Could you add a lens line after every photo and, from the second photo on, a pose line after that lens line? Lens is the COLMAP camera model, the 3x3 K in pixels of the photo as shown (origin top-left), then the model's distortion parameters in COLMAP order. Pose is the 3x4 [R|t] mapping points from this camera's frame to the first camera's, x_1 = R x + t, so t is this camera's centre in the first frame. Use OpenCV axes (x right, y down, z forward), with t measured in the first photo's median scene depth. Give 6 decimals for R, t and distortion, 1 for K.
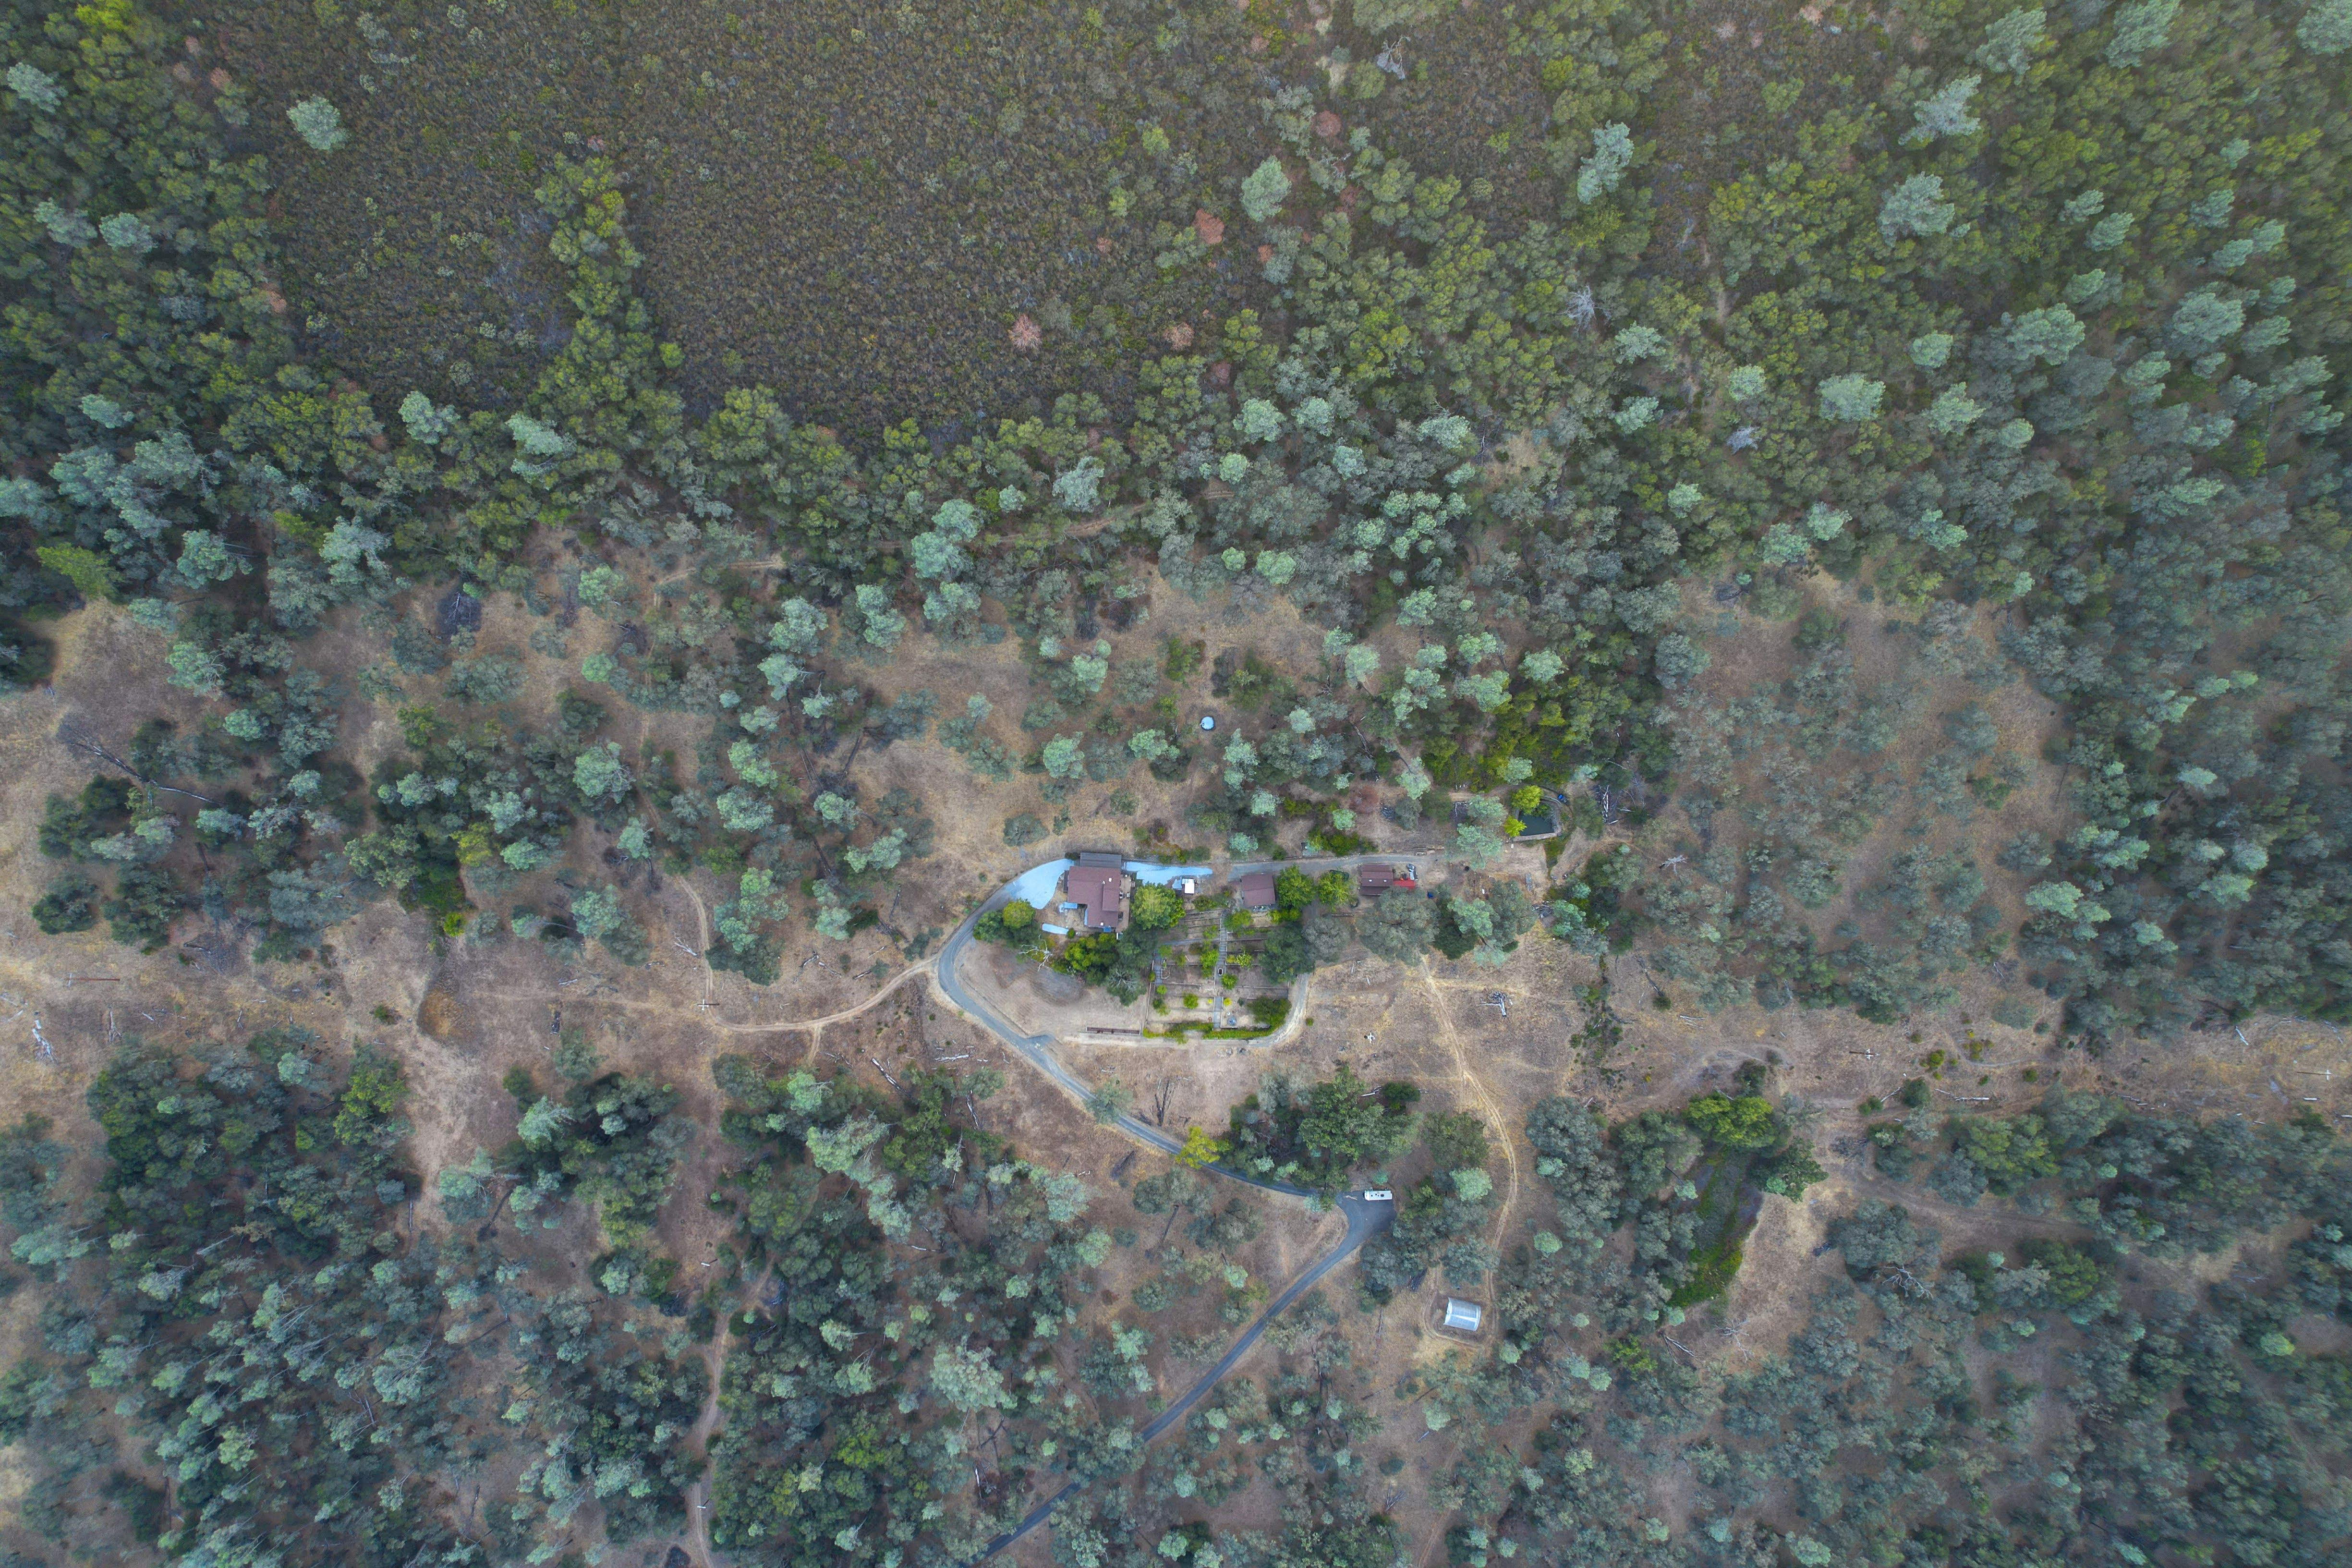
lens RADIAL K [[1498.0, 0, 1169.8], [0, 1498.0, 801.5], [0, 0, 1]] dist [-0.069395, 0.059690]
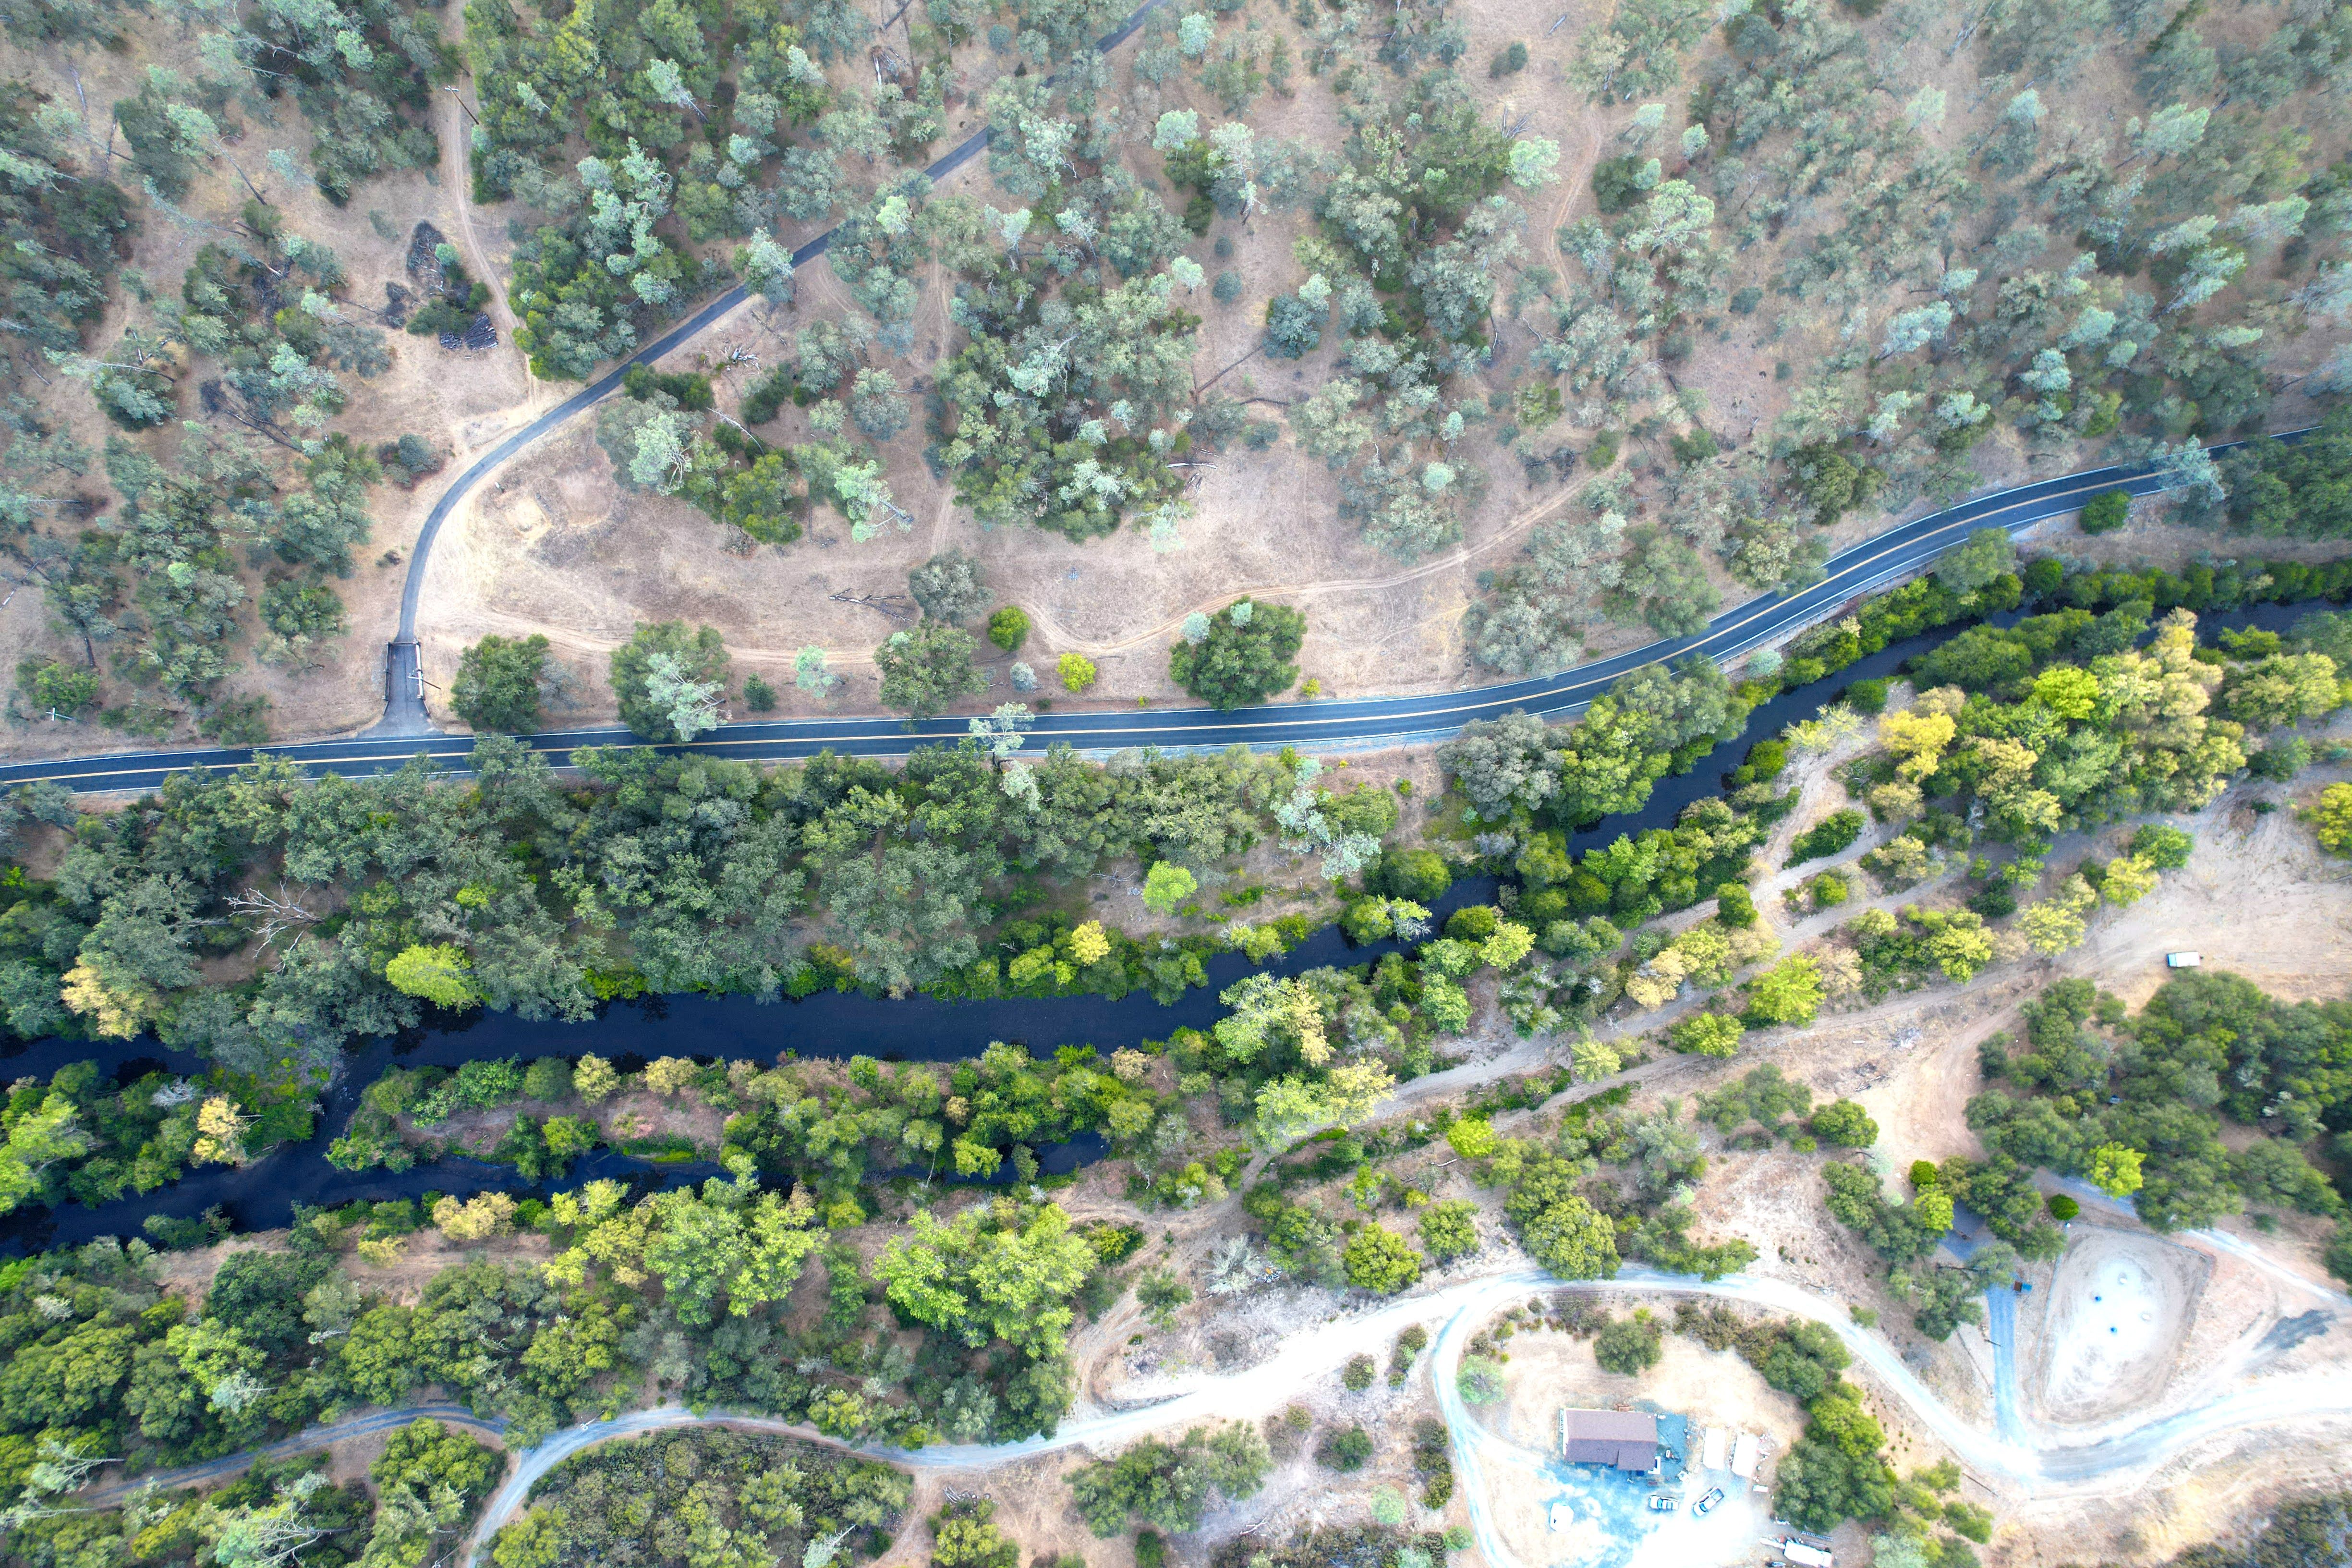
lens RADIAL K [[1498.0, 0, 1169.8], [0, 1498.0, 801.5], [0, 0, 1]] dist [-0.069395, 0.059690]
pose [[0.999989, 0.003038, -0.003432, 0.002447], [-0.003074, 0.999941, -0.010383, 0.813300], [0.003401, 0.010393, 0.999940, 0.359839]]
